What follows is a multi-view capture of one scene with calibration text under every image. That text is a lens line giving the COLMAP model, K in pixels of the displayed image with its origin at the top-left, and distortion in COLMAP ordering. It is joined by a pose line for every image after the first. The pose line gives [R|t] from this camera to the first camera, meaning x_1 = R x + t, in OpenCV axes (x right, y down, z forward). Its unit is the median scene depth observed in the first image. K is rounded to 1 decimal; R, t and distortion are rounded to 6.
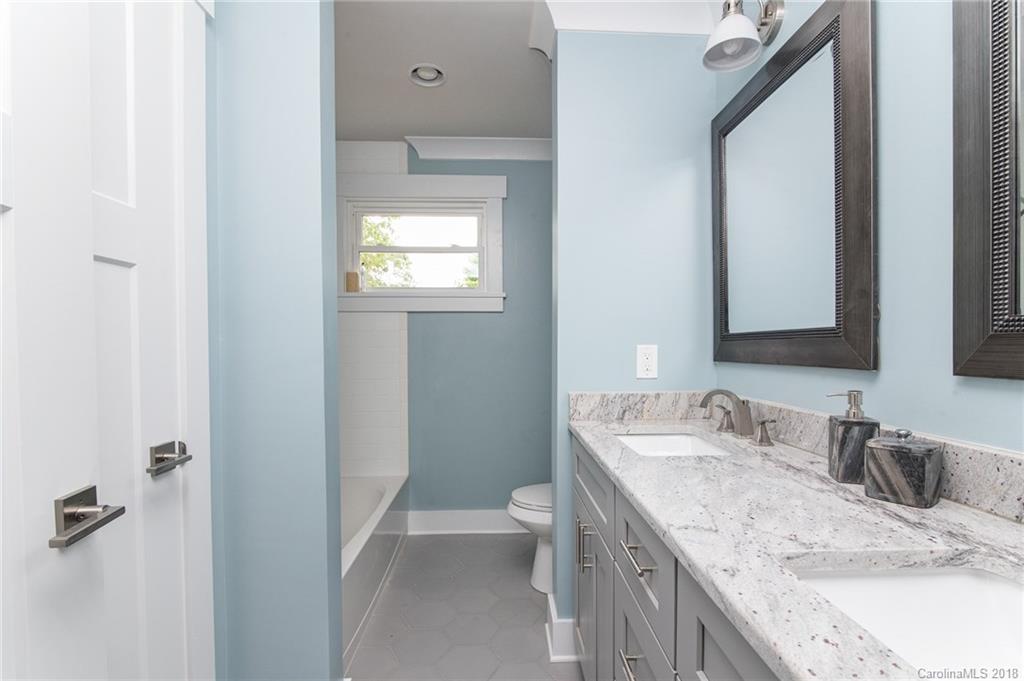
lens RADIAL K [[480.8, 0, 510.8], [0, 480.8, 349.8], [0, 0, 1]] dist [-0.019408, 0.000069]
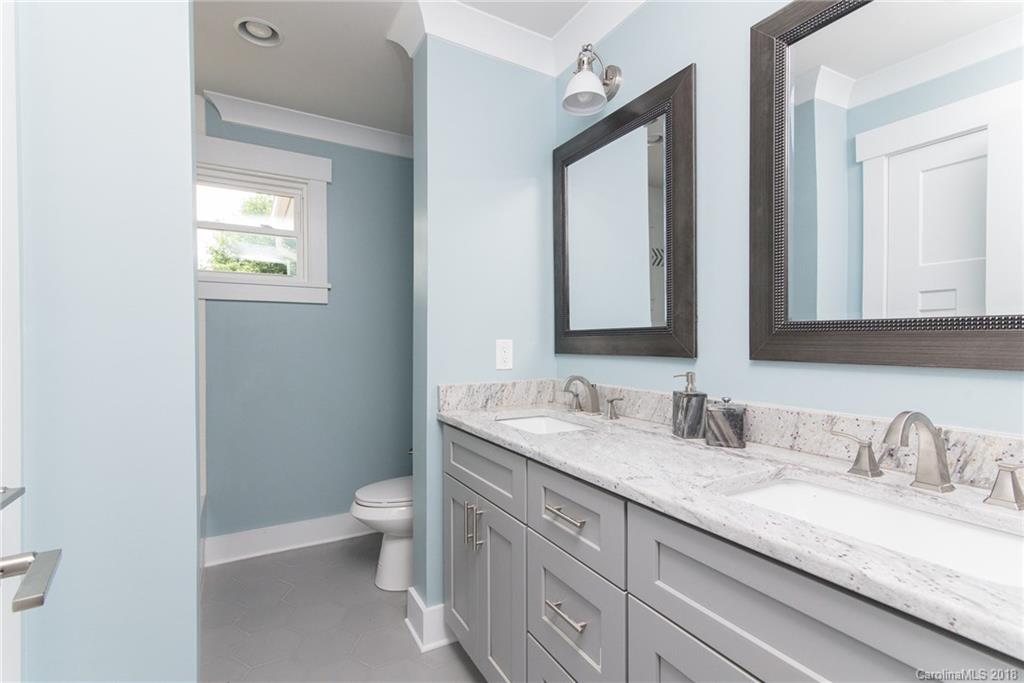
lens RADIAL K [[486.6, 0, 516.1], [0, 486.6, 338.1], [0, 0, 1]] dist [-0.000250, -0.000072]
pose [[0.879691, 0.005813, 0.475511, -0.284531], [0.000888, 0.999903, -0.013866, 0.003146], [-0.475546, 0.012620, 0.879601, -0.013672]]
